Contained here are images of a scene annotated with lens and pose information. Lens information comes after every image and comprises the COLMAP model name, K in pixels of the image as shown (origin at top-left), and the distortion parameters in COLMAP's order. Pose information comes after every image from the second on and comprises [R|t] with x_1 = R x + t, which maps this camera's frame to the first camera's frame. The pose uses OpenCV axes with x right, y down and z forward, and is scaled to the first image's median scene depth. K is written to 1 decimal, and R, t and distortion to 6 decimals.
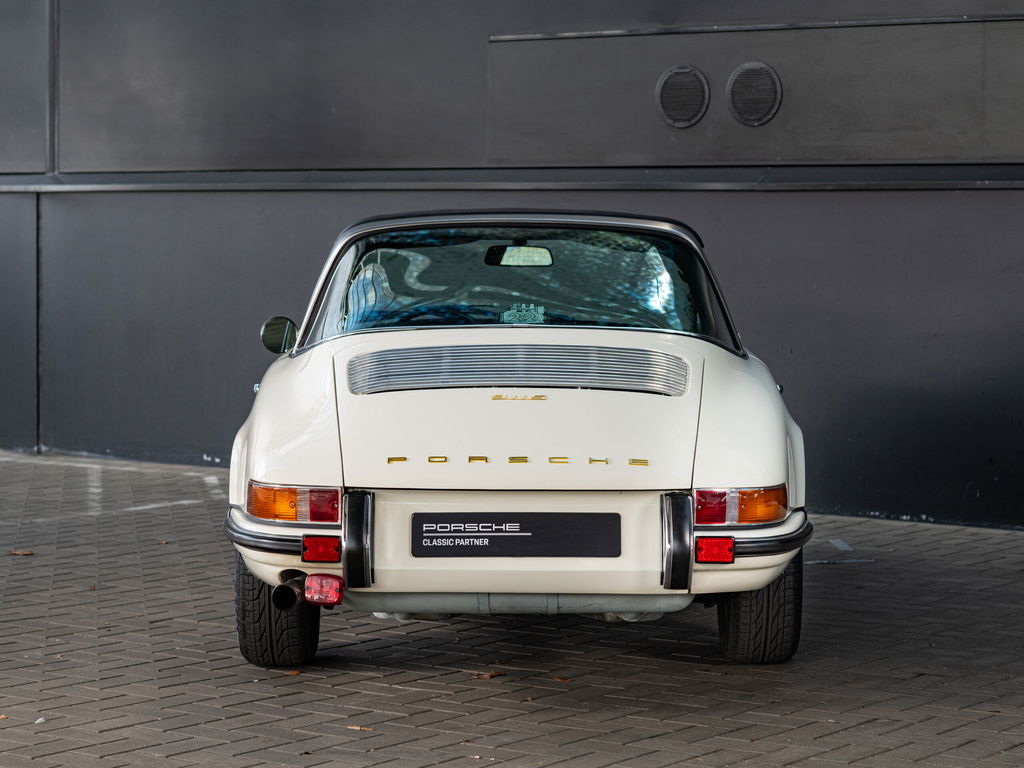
lens RADIAL K [[2632.9, 0, 512.0], [0, 2632.9, 384.0], [0, 0, 1]] dist [-0.061460, -0.323549]
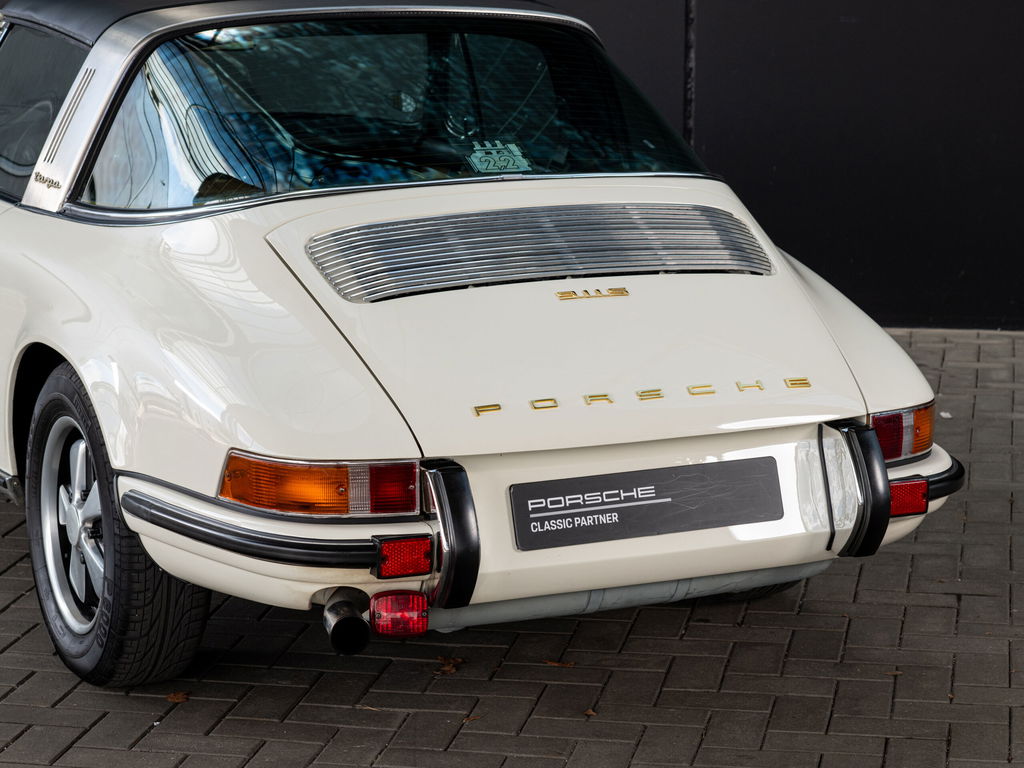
lens RADIAL K [[2632.9, 0, 512.0], [0, 2632.9, 384.0], [0, 0, 1]] dist [-0.061460, -0.323549]
pose [[0.896156, -0.082519, 0.436000, -0.329298], [0.023920, 0.990111, 0.138228, -0.069697], [-0.443095, -0.113445, 0.889268, 0.405892]]
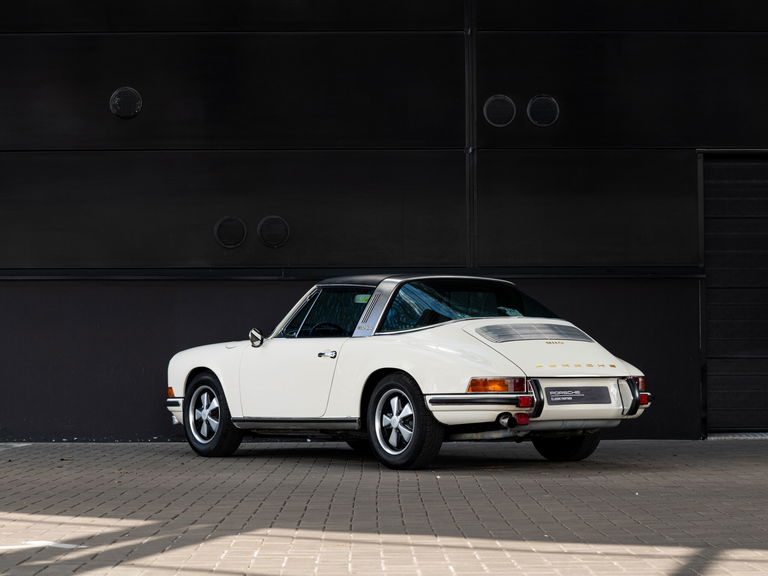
lens RADIAL K [[1974.6, 0, 384.0], [0, 1974.6, 288.0], [0, 0, 1]] dist [-0.061460, -0.323549]
pose [[0.803735, 0.015564, 0.594783, -1.258139], [0.044320, 0.995314, -0.085935, 0.108359], [-0.593334, 0.095430, 0.799280, -0.391936]]
